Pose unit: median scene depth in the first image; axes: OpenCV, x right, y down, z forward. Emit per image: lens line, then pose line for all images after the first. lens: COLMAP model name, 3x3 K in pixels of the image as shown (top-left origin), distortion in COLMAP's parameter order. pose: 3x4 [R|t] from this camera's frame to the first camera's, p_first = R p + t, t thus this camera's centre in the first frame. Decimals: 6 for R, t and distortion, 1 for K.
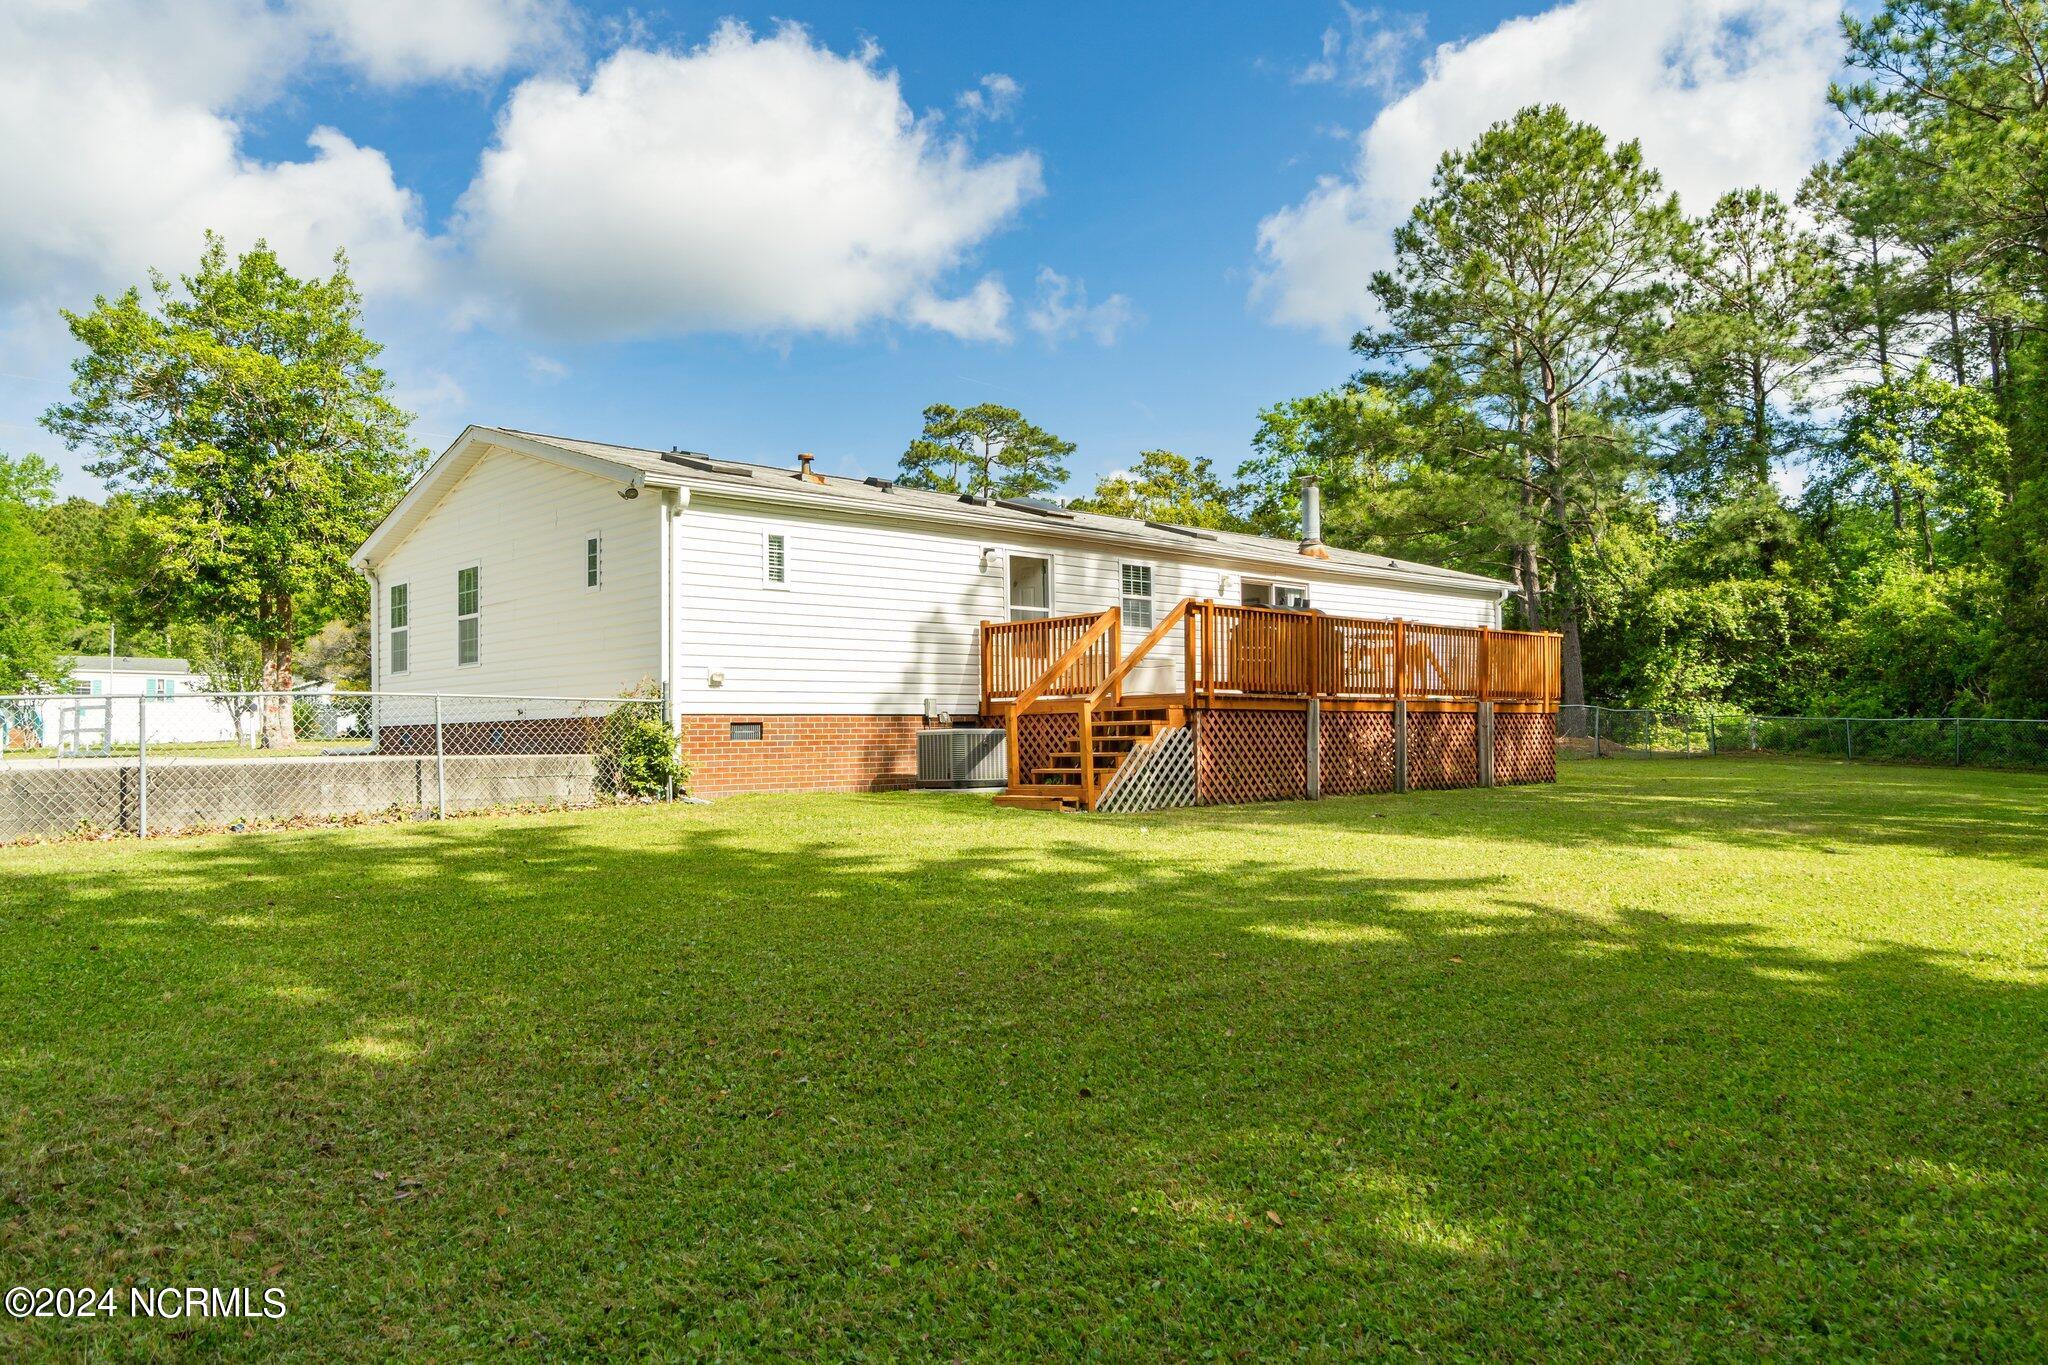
lens RADIAL K [[1433.2, 0, 1019.7], [0, 1433.2, 705.2], [0, 0, 1]] dist [-0.012614, 0.001508]
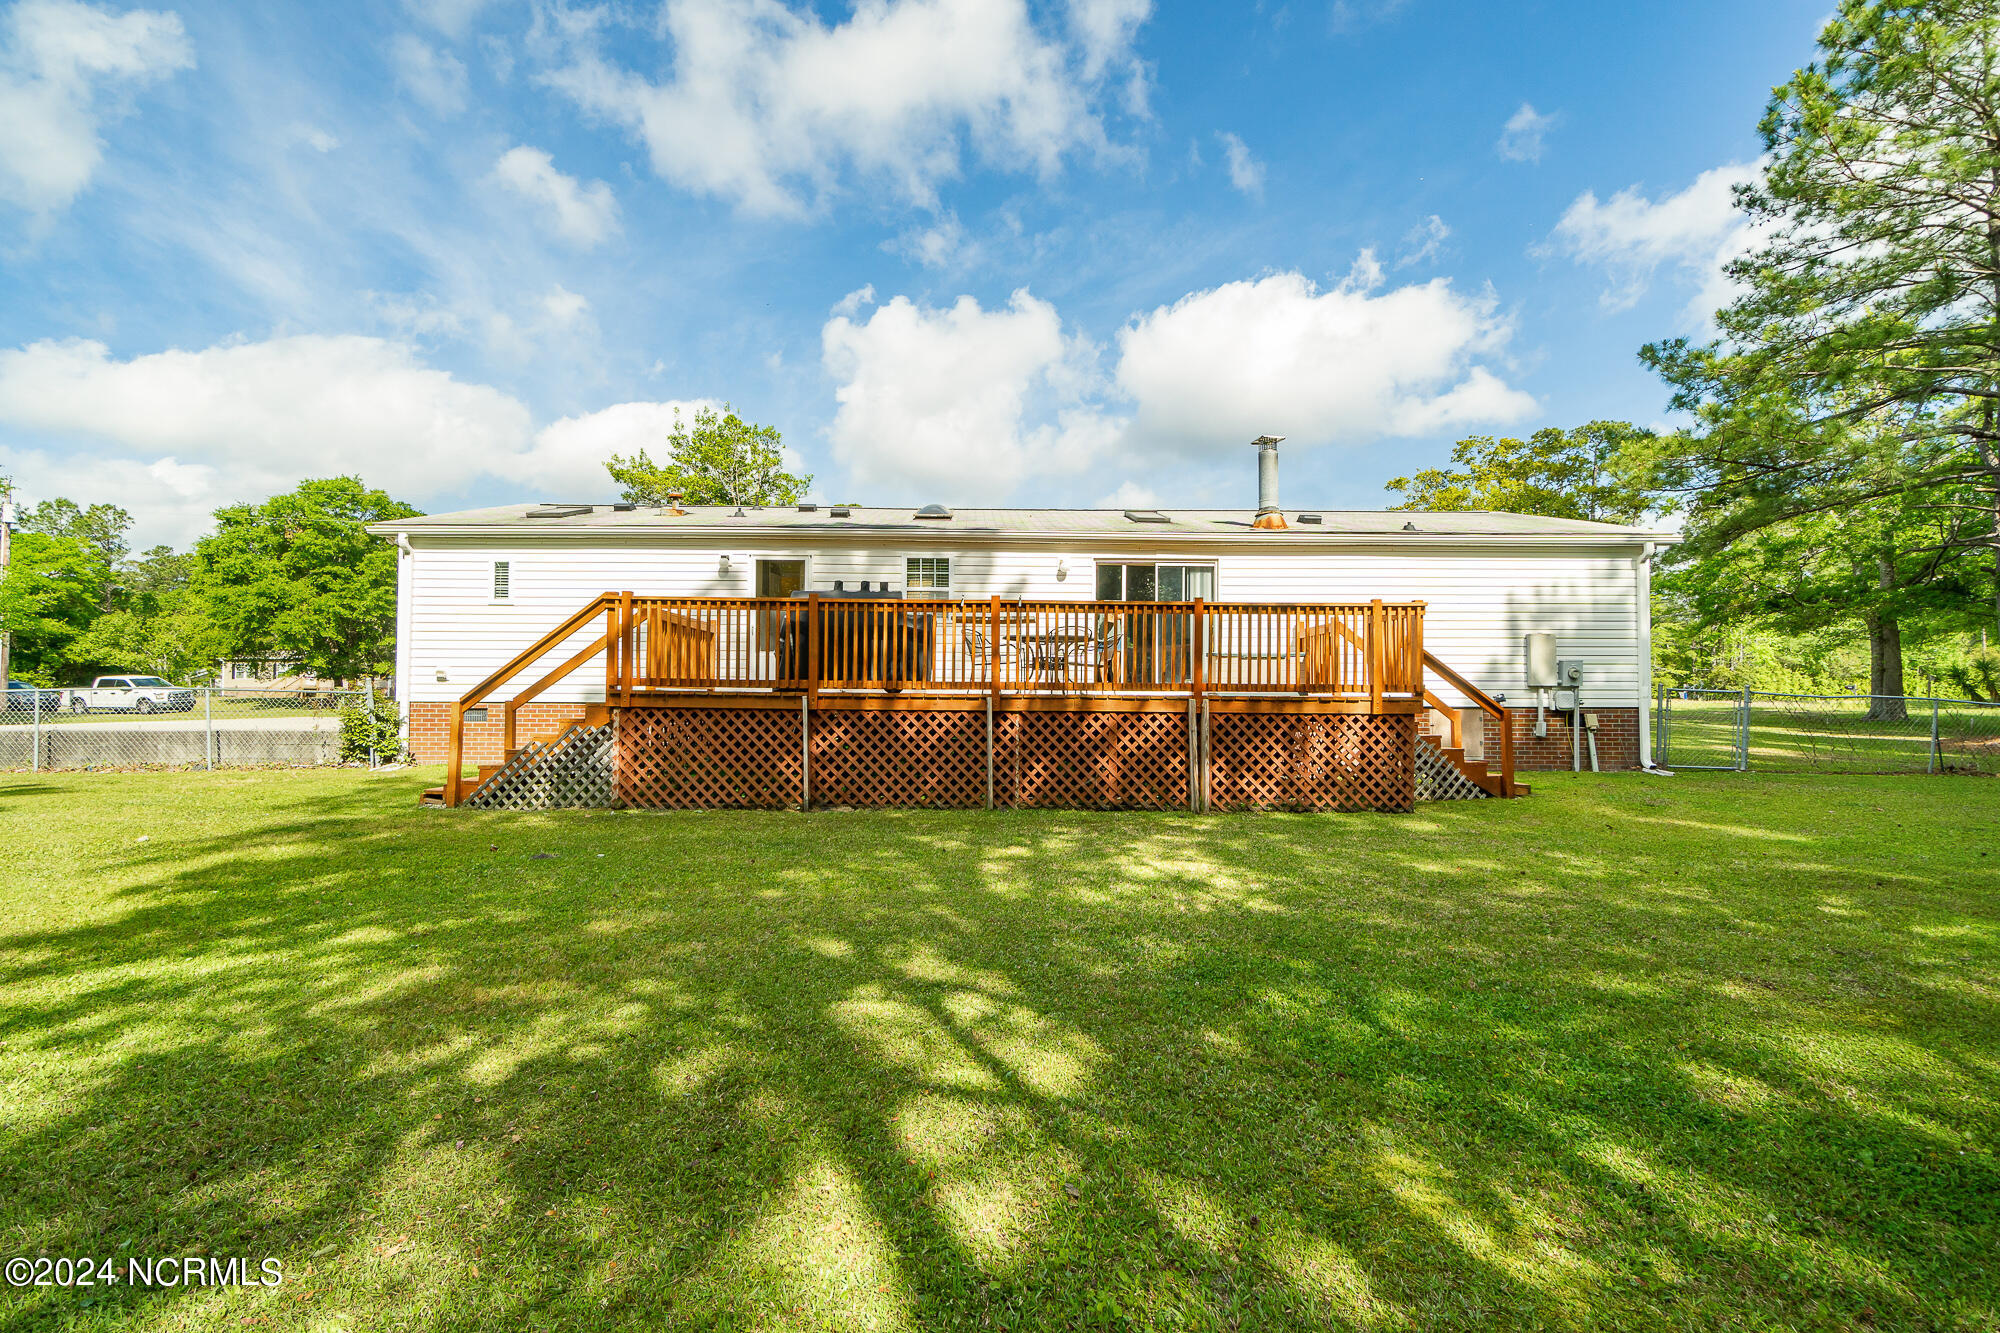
lens RADIAL K [[869.1, 0, 994.7], [0, 869.1, 662.2], [0, 0, 1]] dist [0.001538, -0.001294]
pose [[0.725731, -0.001503, -0.687977, 0.395074], [-0.000909, 0.999995, -0.003143, -0.015960], [0.687978, 0.002906, 0.725725, 0.430504]]
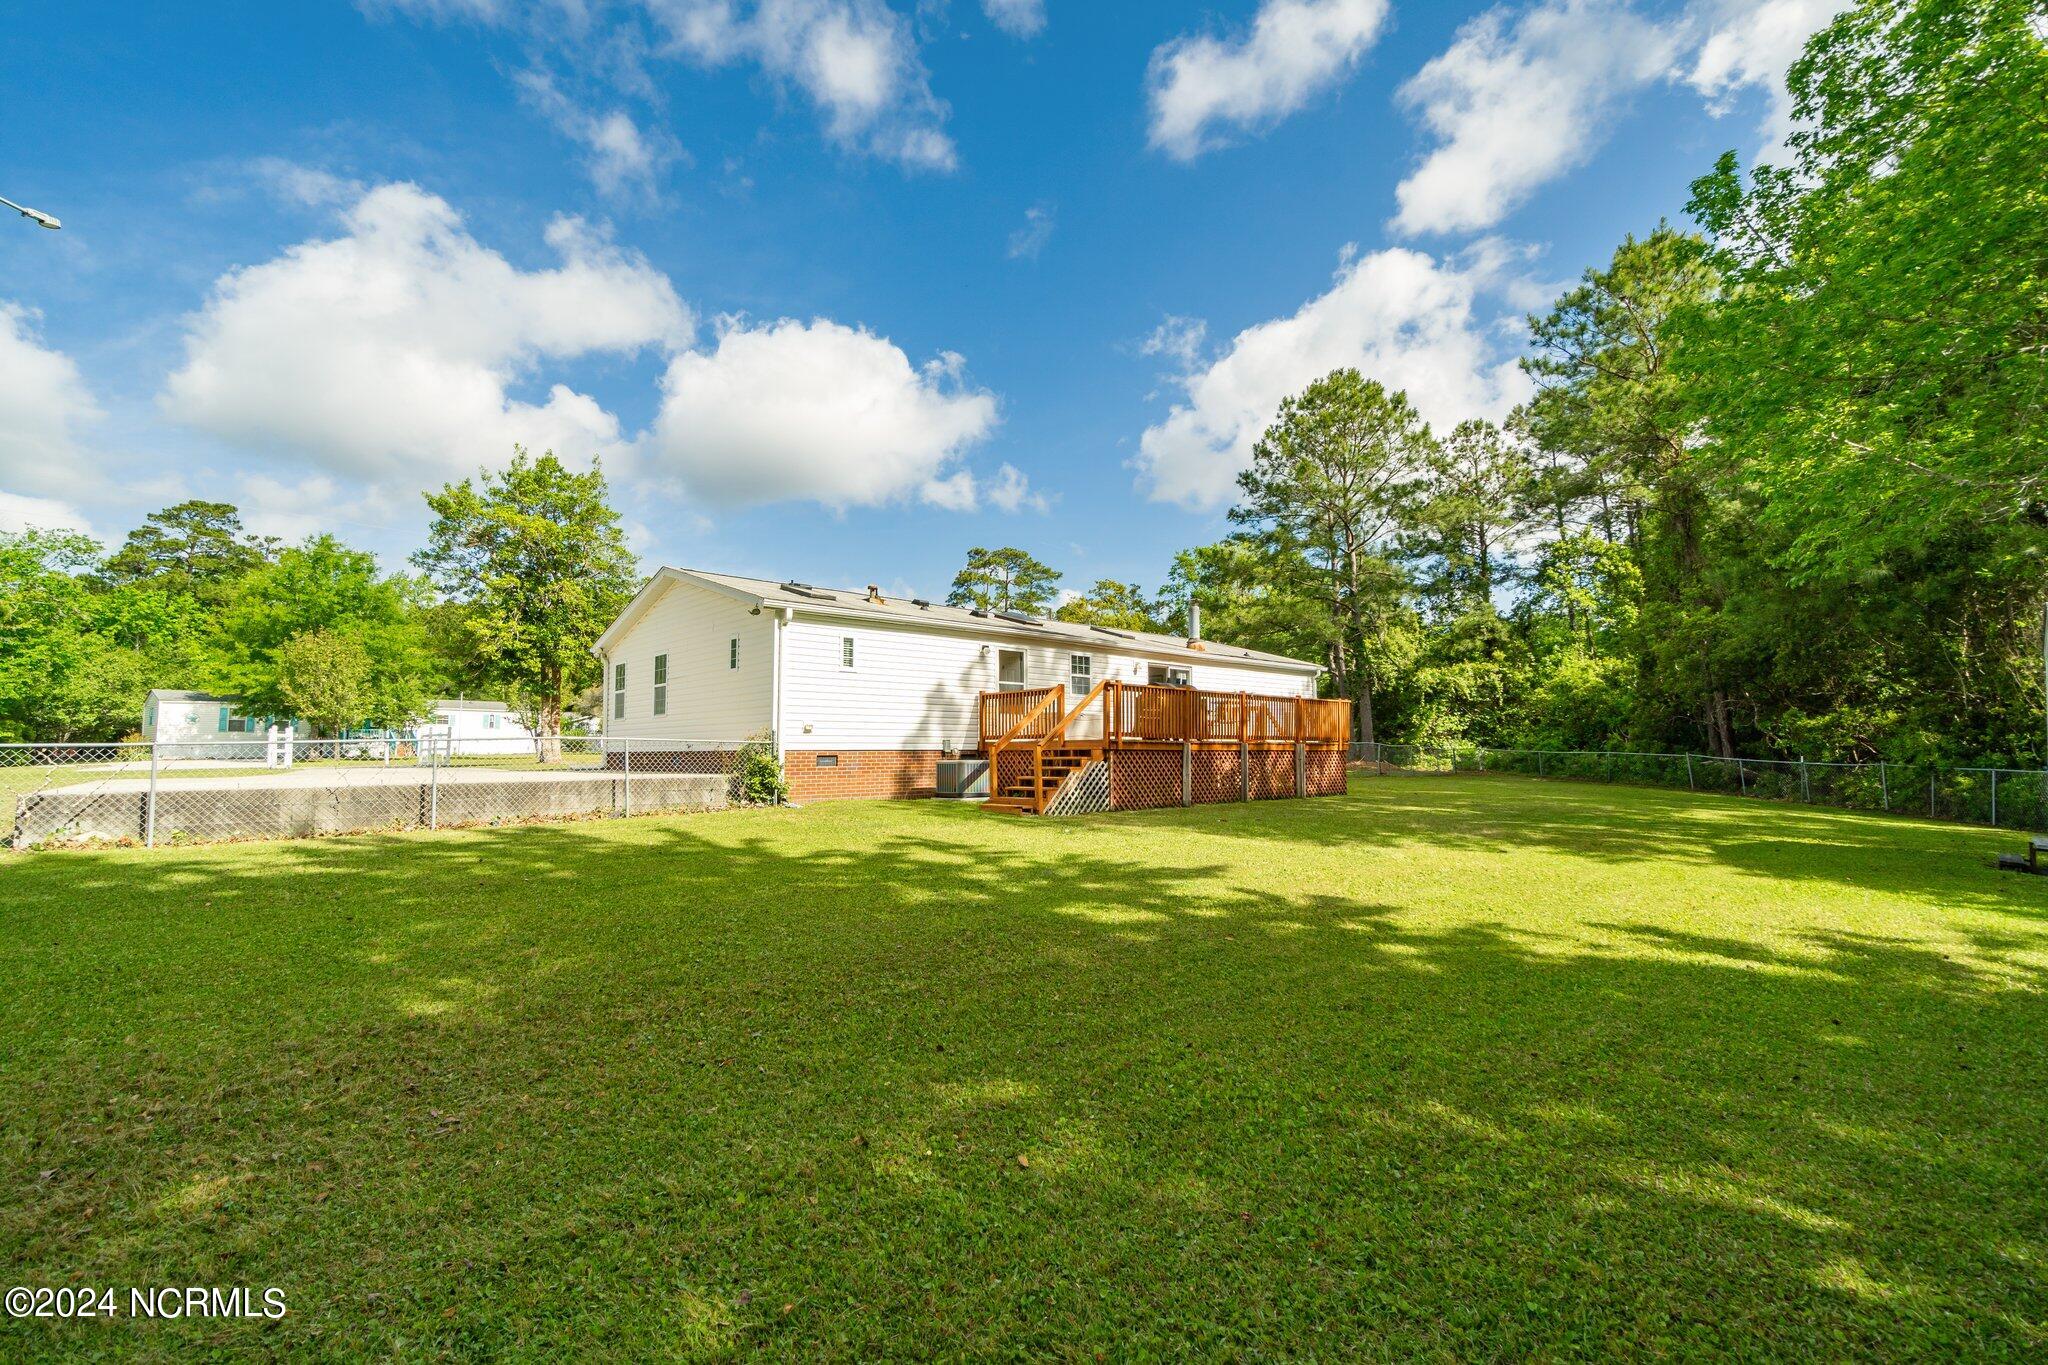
lens RADIAL K [[891.6, 0, 1019.6], [0, 891.6, 695.3], [0, 0, 1]] dist [-0.009917, -0.000058]
pose [[0.999885, 0.007670, -0.013064, 0.019835], [-0.008209, 0.999095, -0.041735, -0.008490], [0.012732, 0.041837, 0.999043, 0.007776]]
